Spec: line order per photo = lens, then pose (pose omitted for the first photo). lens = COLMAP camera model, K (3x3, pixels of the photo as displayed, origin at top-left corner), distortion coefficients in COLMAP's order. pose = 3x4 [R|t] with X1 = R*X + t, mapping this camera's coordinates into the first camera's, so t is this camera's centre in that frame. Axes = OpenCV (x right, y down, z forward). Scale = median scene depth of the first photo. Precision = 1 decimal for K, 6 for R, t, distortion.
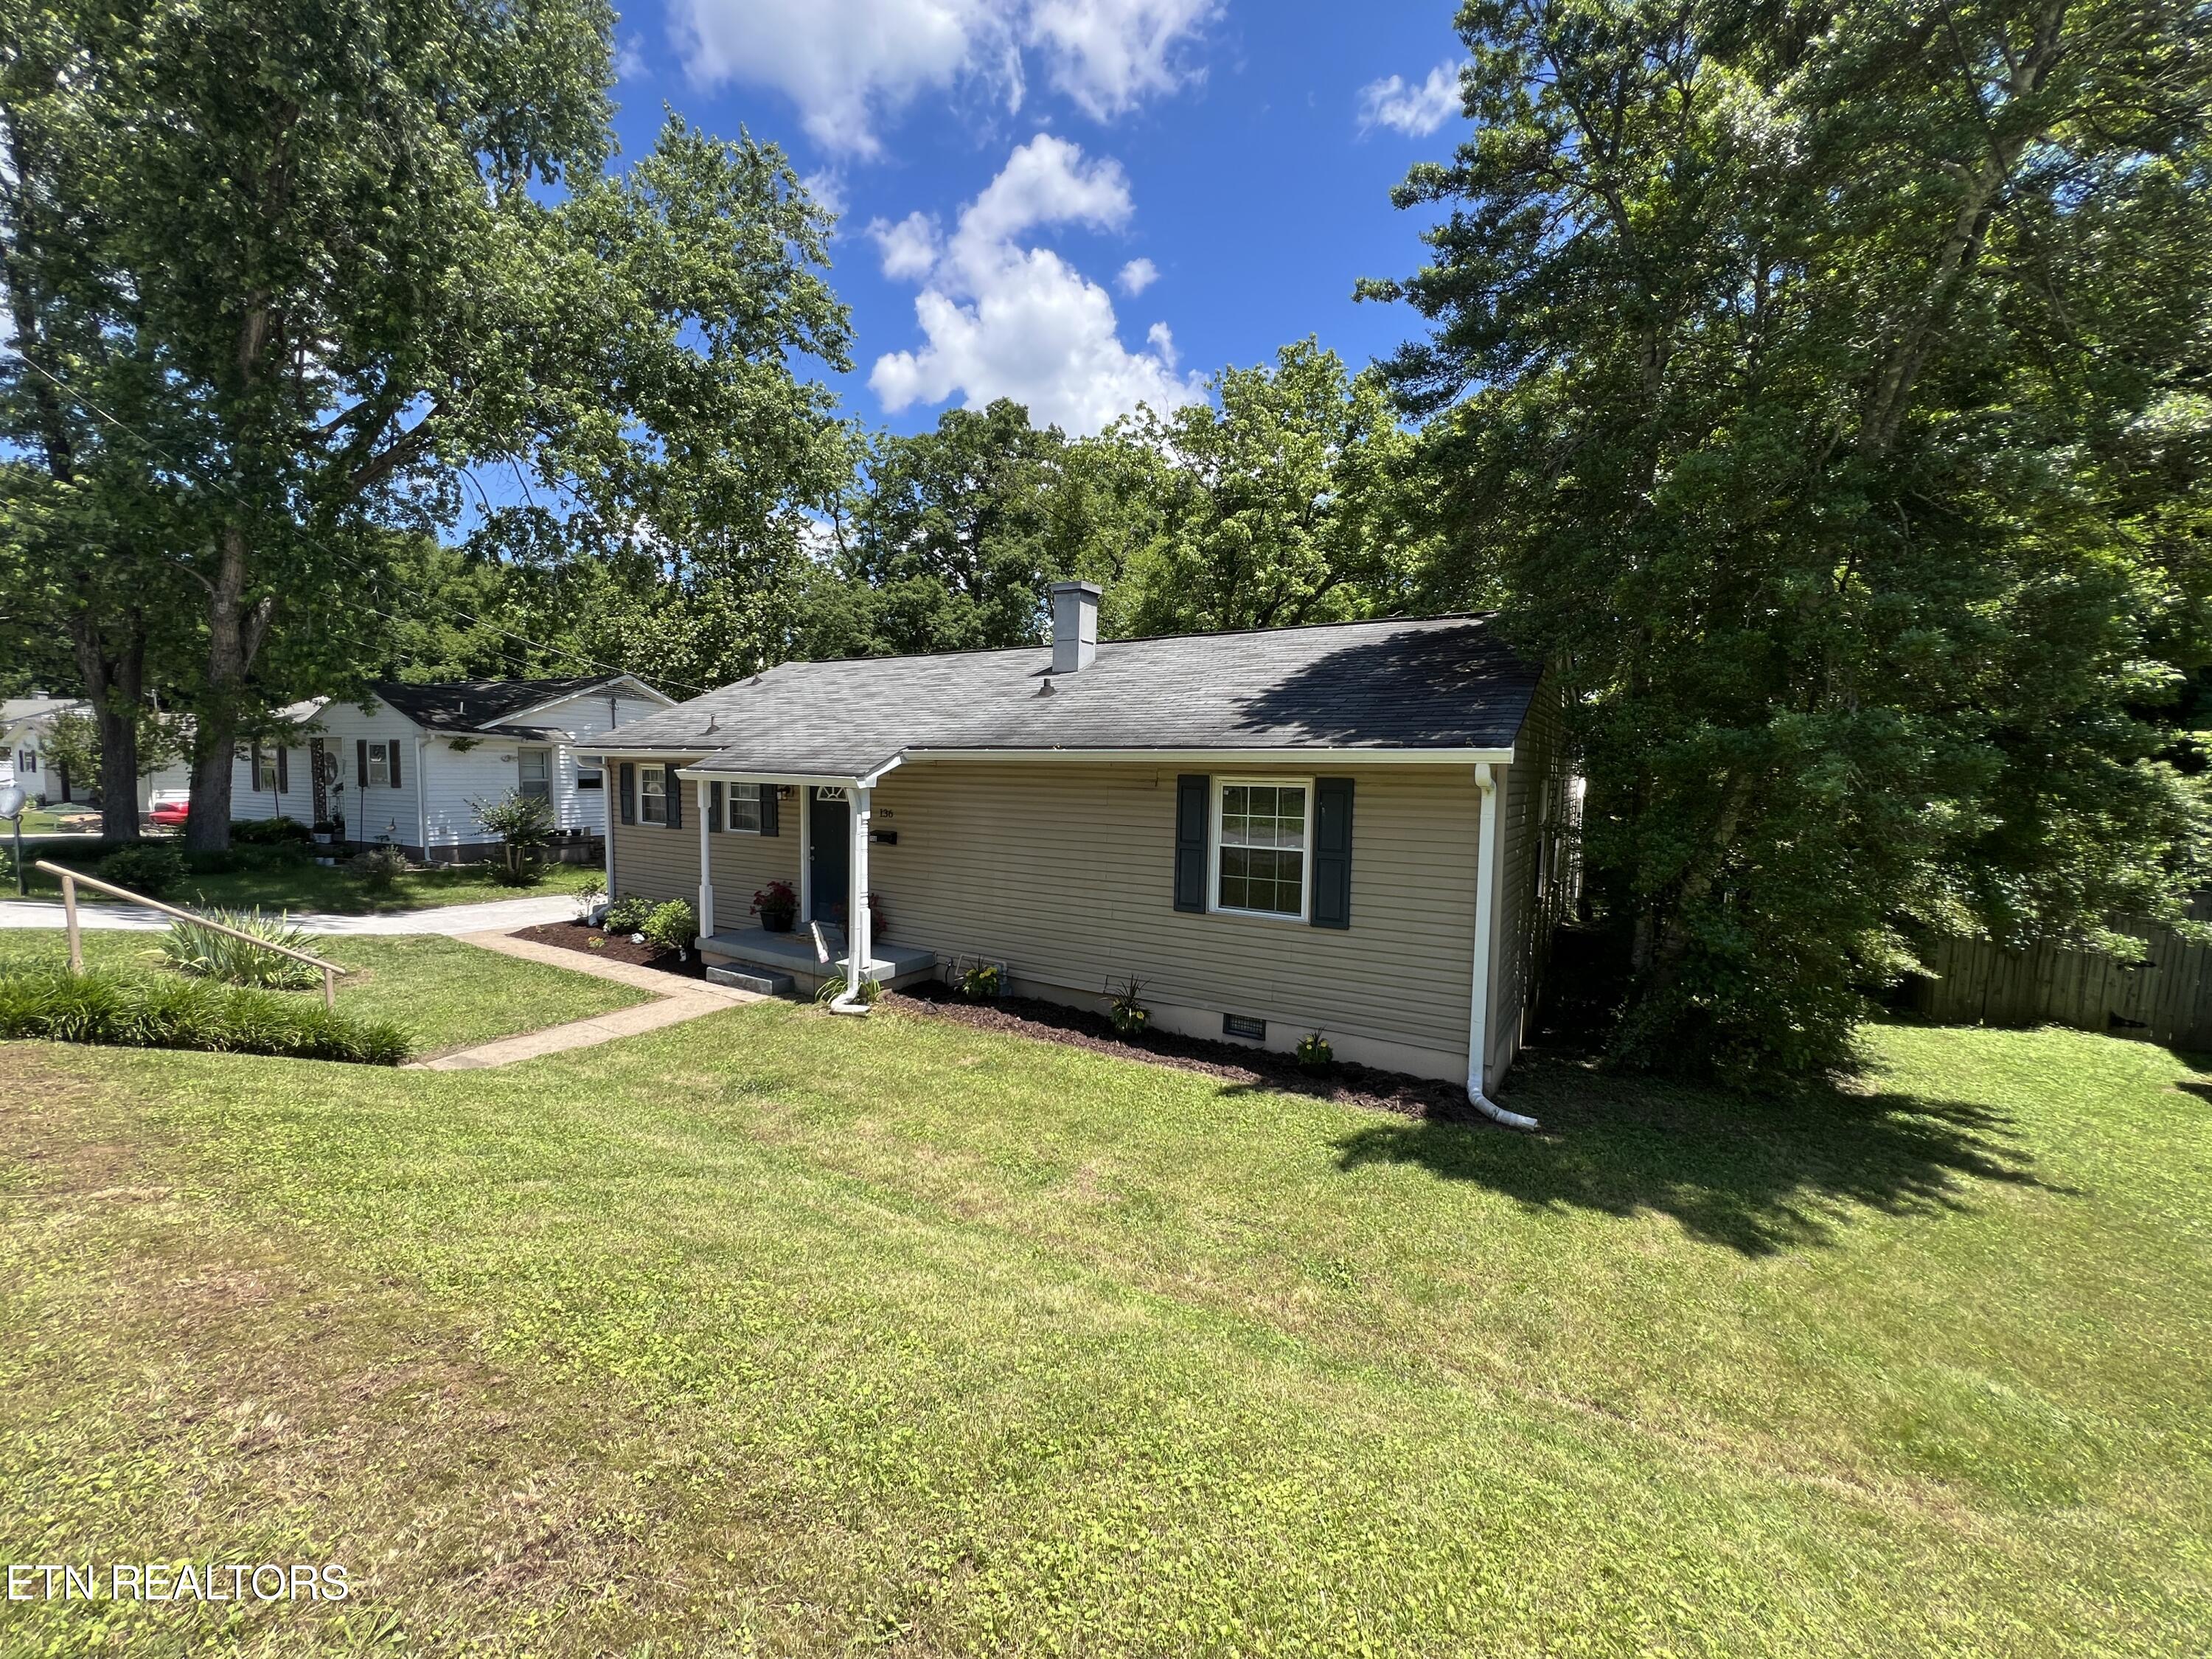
lens RADIAL K [[882.3, 0, 1103.6], [0, 882.3, 843.5], [0, 0, 1]] dist [0.000403, 0.000139]
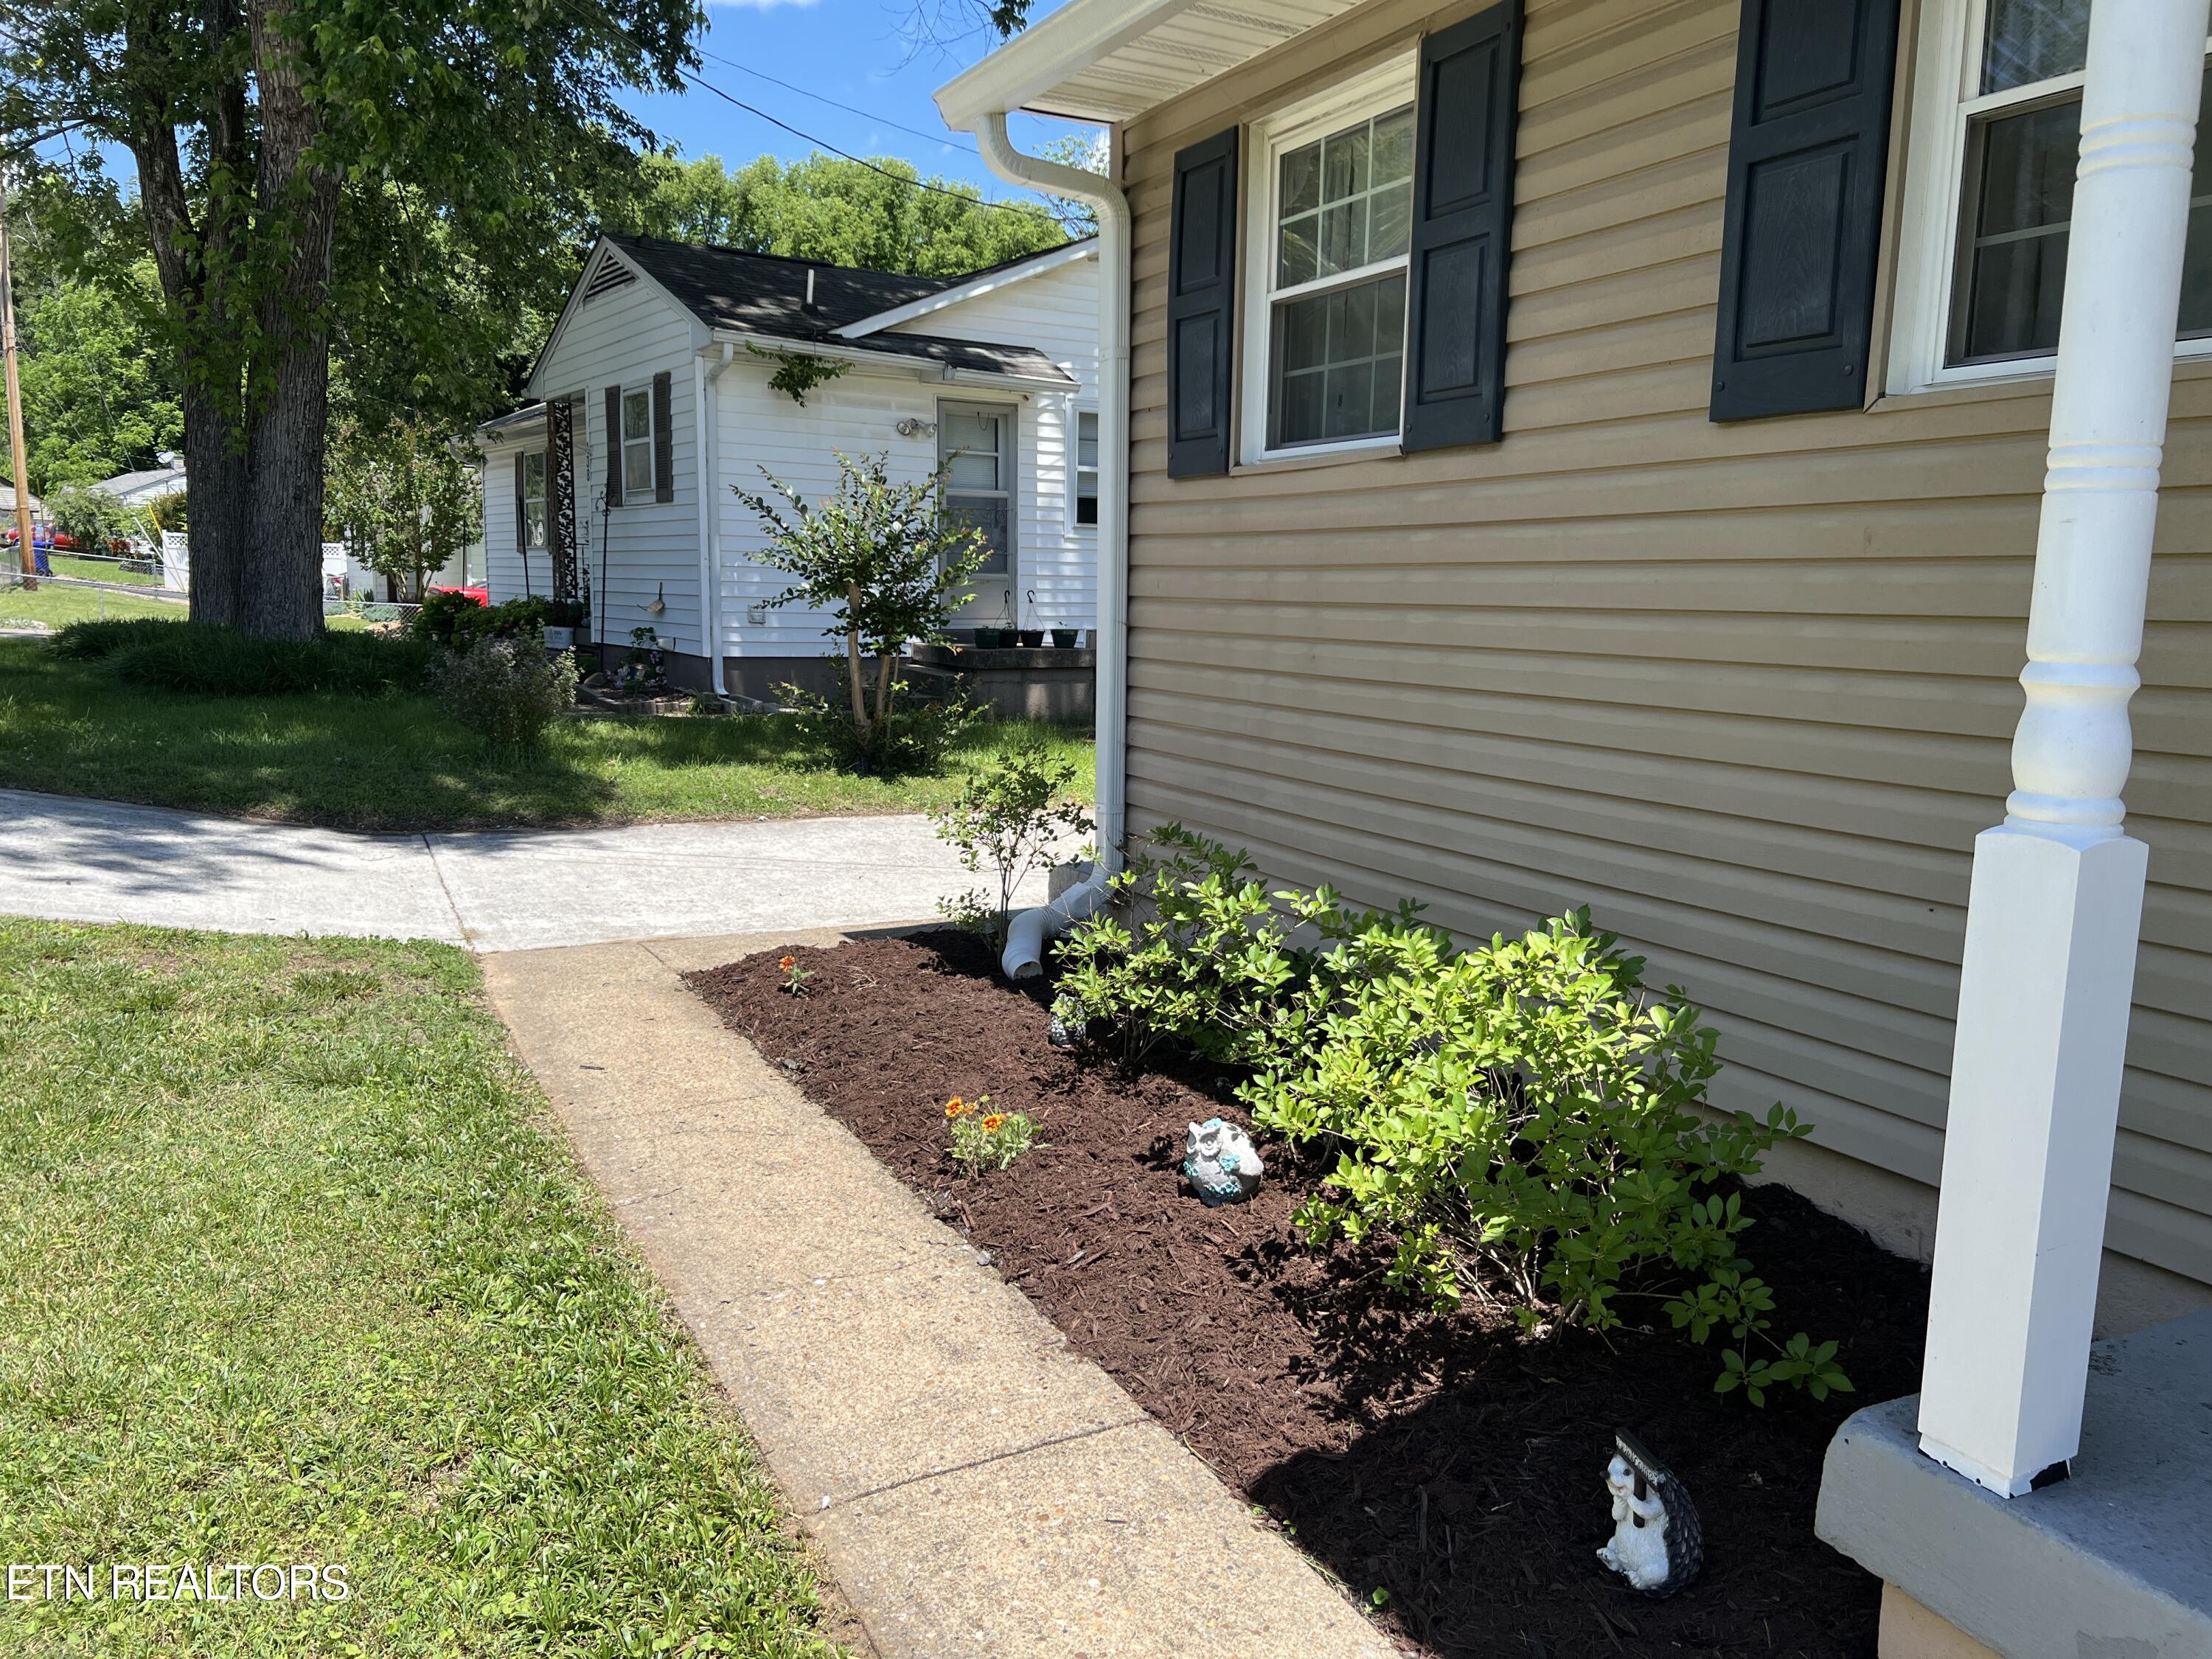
lens RADIAL K [[1699.0, 0, 1106.0], [0, 1699.0, 829.5], [0, 0, 1]] dist [0.025052, 0.001323]
pose [[0.855703, 0.070941, -0.512582, -0.251271], [-0.044159, 0.996956, 0.064259, 0.022990], [0.515580, -0.032352, 0.856231, 0.466871]]
